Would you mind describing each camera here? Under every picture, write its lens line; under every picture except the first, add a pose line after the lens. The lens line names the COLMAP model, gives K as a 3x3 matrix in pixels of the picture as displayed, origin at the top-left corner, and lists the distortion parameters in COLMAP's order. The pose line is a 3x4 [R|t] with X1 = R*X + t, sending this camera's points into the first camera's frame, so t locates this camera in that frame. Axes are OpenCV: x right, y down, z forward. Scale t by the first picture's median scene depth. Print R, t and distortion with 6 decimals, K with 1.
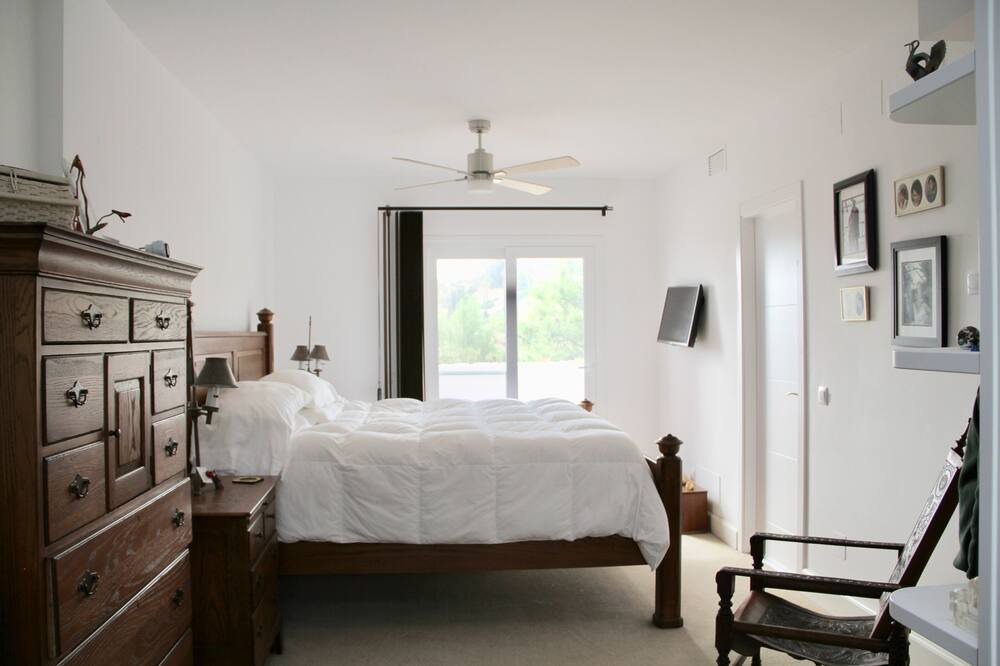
lens RADIAL K [[991.5, 0, 500.0], [0, 991.5, 333.0], [0, 0, 1]] dist [-0.173353, 0.007833]
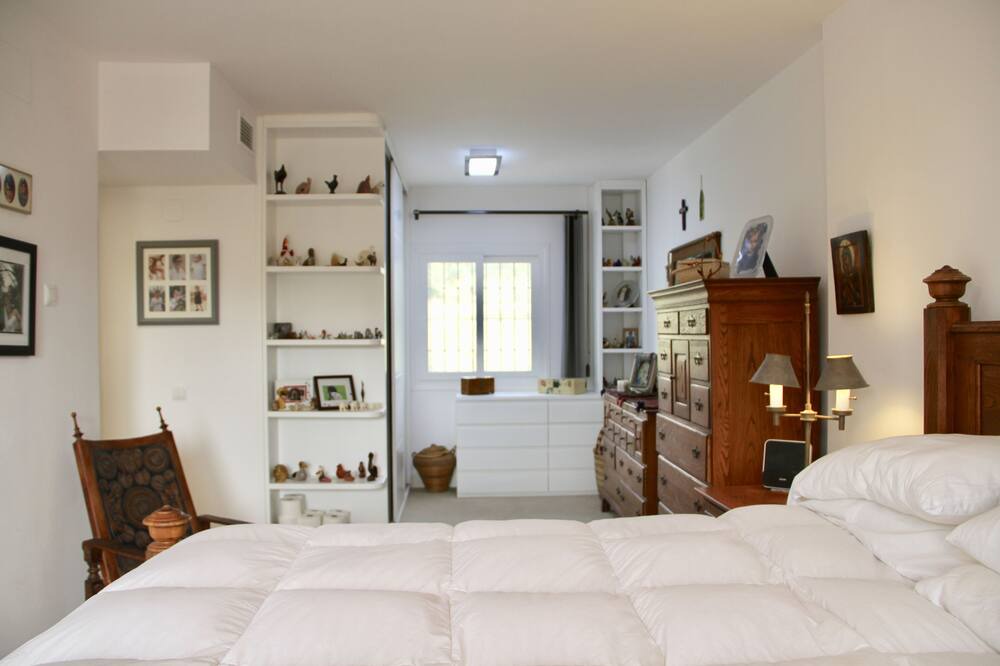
lens RADIAL K [[991.5, 0, 500.0], [0, 991.5, 333.0], [0, 0, 1]] dist [-0.173353, 0.007833]
pose [[-0.999493, 0.016573, 0.027174, -0.045888], [0.016626, 0.999860, 0.001701, -0.001365], [-0.027142, 0.002152, -0.999629, 1.587857]]
